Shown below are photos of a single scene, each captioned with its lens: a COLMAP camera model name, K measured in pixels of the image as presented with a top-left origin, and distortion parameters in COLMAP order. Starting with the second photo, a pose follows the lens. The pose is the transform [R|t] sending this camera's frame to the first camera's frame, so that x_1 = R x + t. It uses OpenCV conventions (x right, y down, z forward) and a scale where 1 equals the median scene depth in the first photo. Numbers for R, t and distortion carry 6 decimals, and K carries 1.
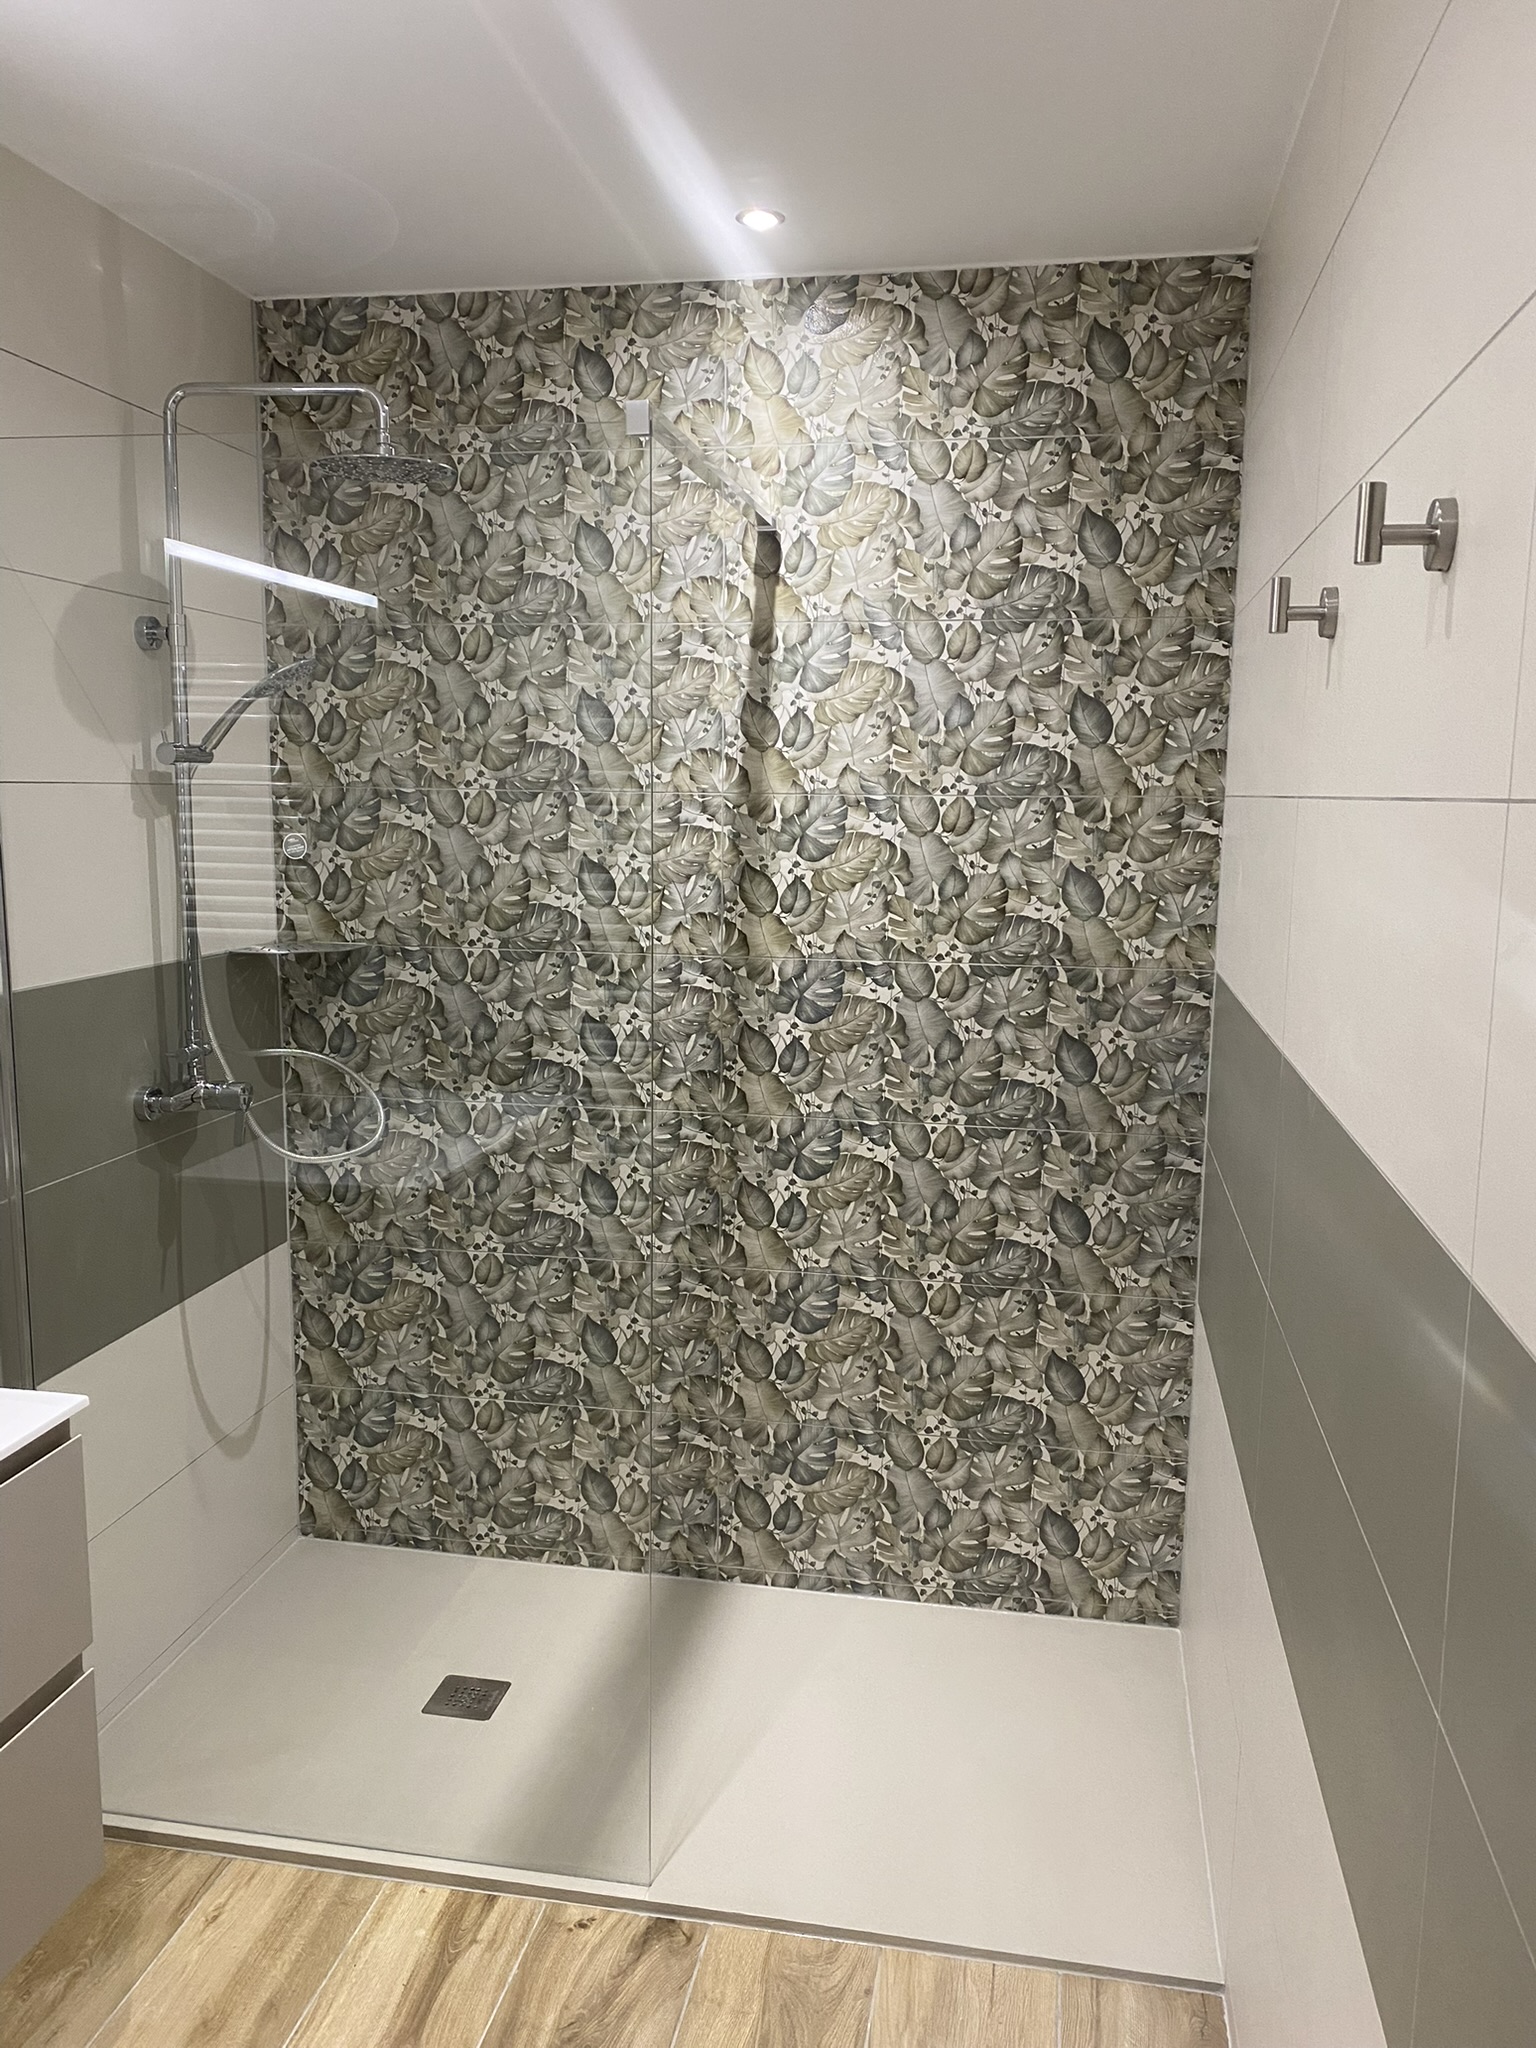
lens RADIAL K [[1628.2, 0, 779.4], [0, 1628.2, 1054.0], [0, 0, 1]] dist [0.111292, -0.092539]
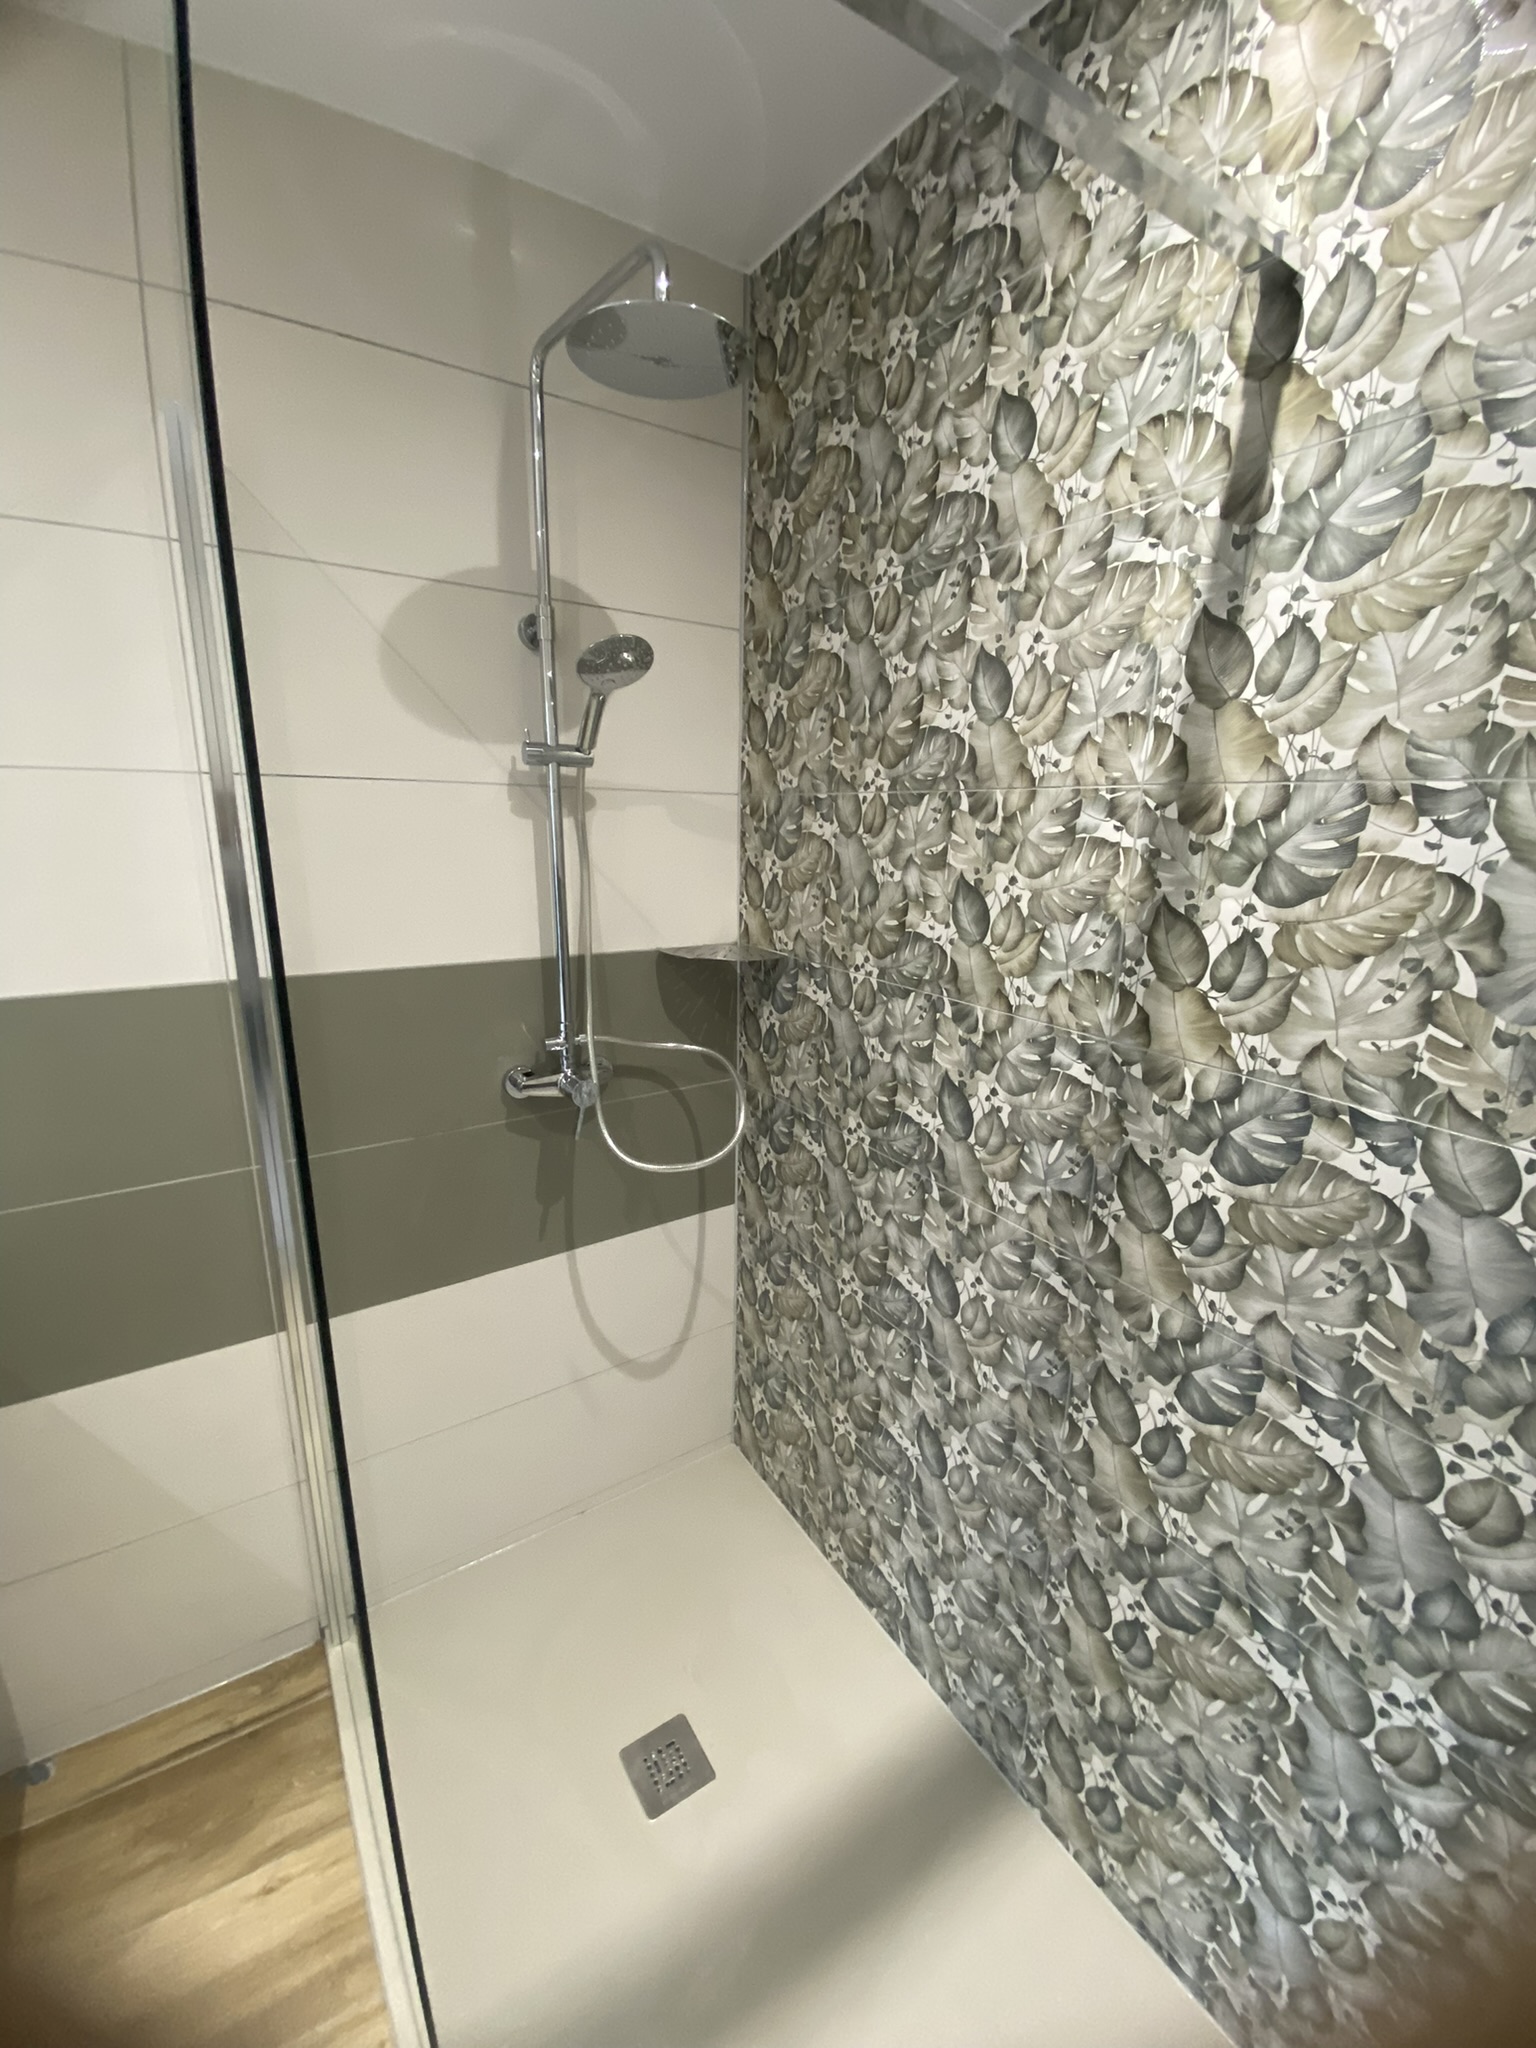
lens RADIAL K [[844.6, 0, 747.6], [0, 844.6, 1020.8], [0, 0, 1]] dist [0.012562, -0.014992]
pose [[0.674693, 0.177681, -0.716393, 0.109840], [-0.127807, 0.984055, 0.123699, -0.092316], [0.726949, 0.008101, 0.686644, 0.671938]]
